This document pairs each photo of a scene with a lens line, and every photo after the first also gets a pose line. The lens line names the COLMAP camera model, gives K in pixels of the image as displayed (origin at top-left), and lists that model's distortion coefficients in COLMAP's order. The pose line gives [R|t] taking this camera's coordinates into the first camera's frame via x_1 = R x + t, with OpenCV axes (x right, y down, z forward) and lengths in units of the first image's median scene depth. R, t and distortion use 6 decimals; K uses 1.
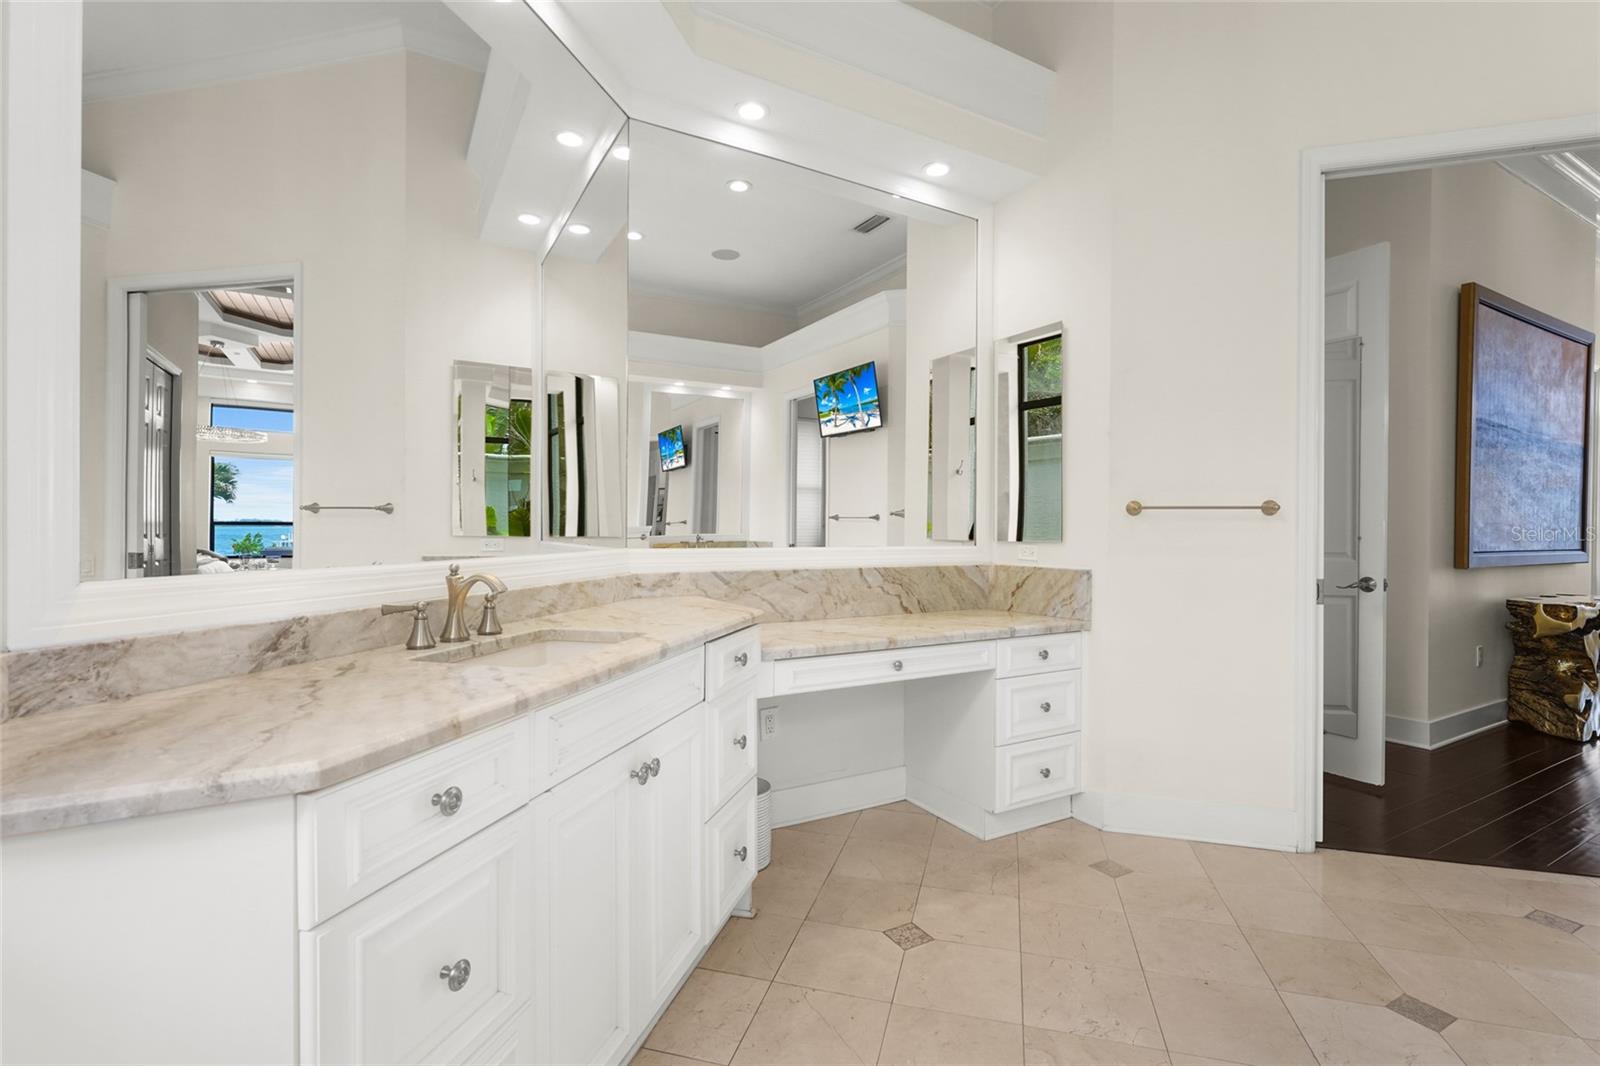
lens RADIAL K [[737.7, 0, 791.7], [0, 737.7, 526.9], [0, 0, 1]] dist [0.001200, 0.001651]
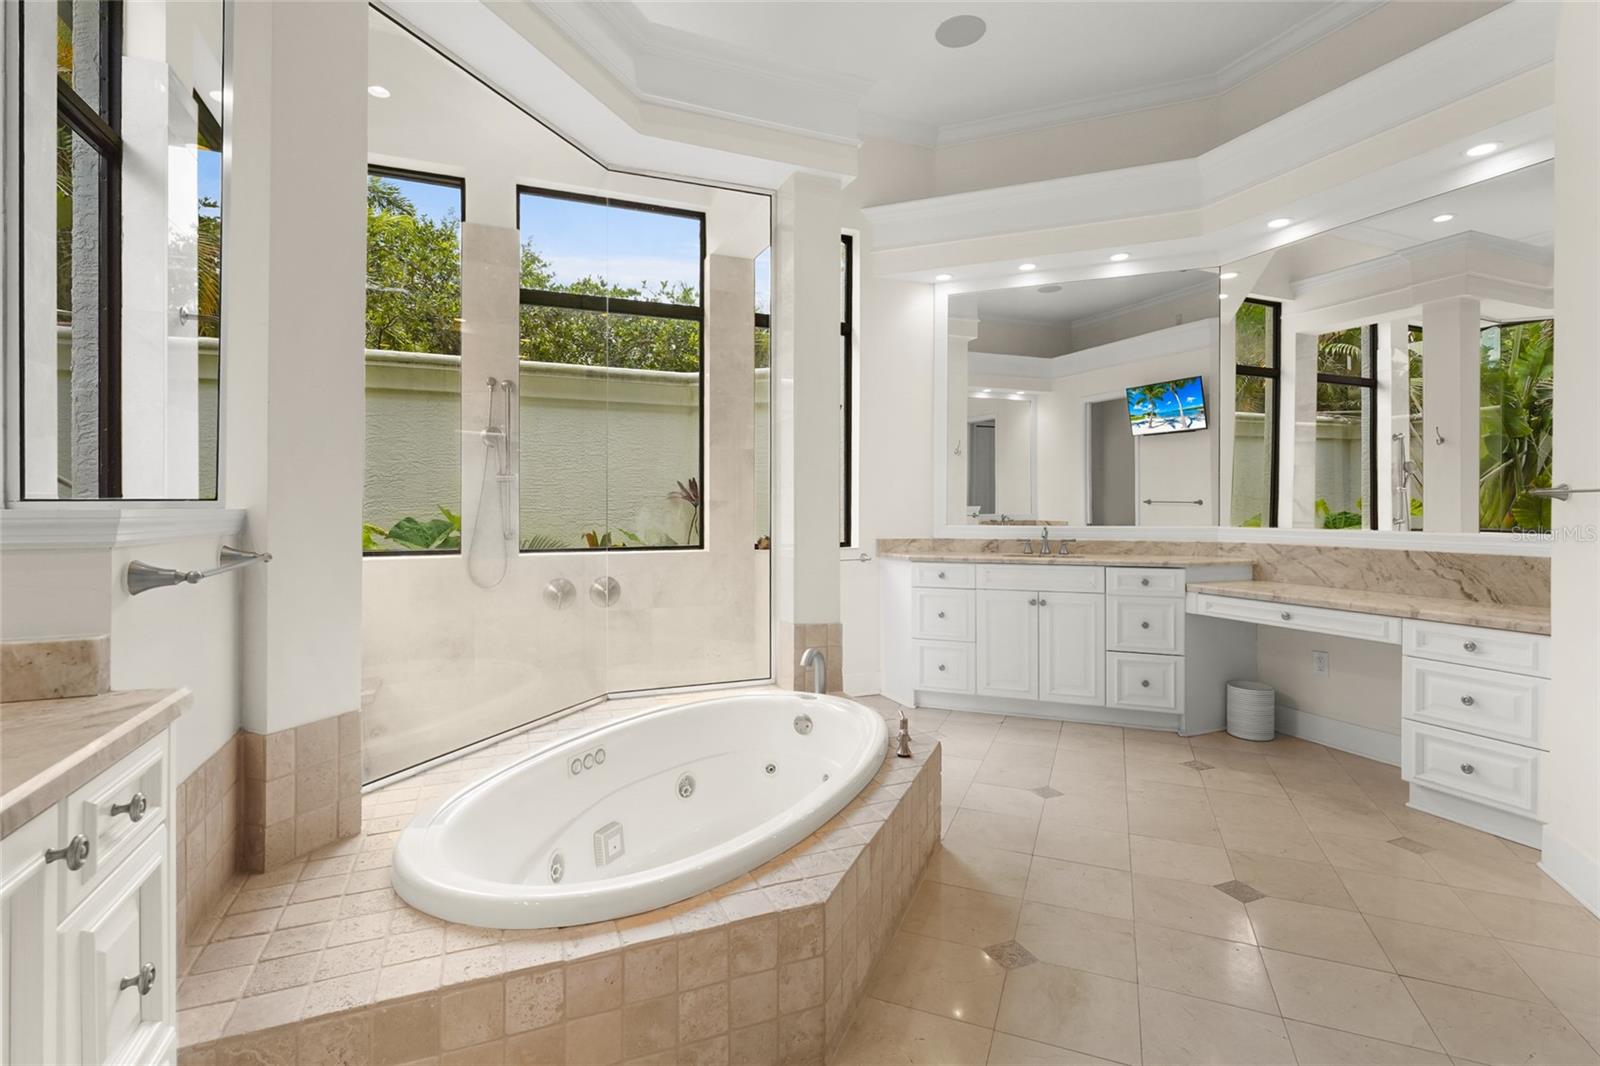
lens RADIAL K [[737.7, 0, 805.2], [0, 737.7, 517.8], [0, 0, 1]] dist [0.001200, 0.001651]
pose [[-0.125168, 0.007568, -0.992107, 1.395382], [0.000905, 0.999971, 0.007514, -0.002553], [0.992135, 0.000042, -0.125171, 0.259396]]
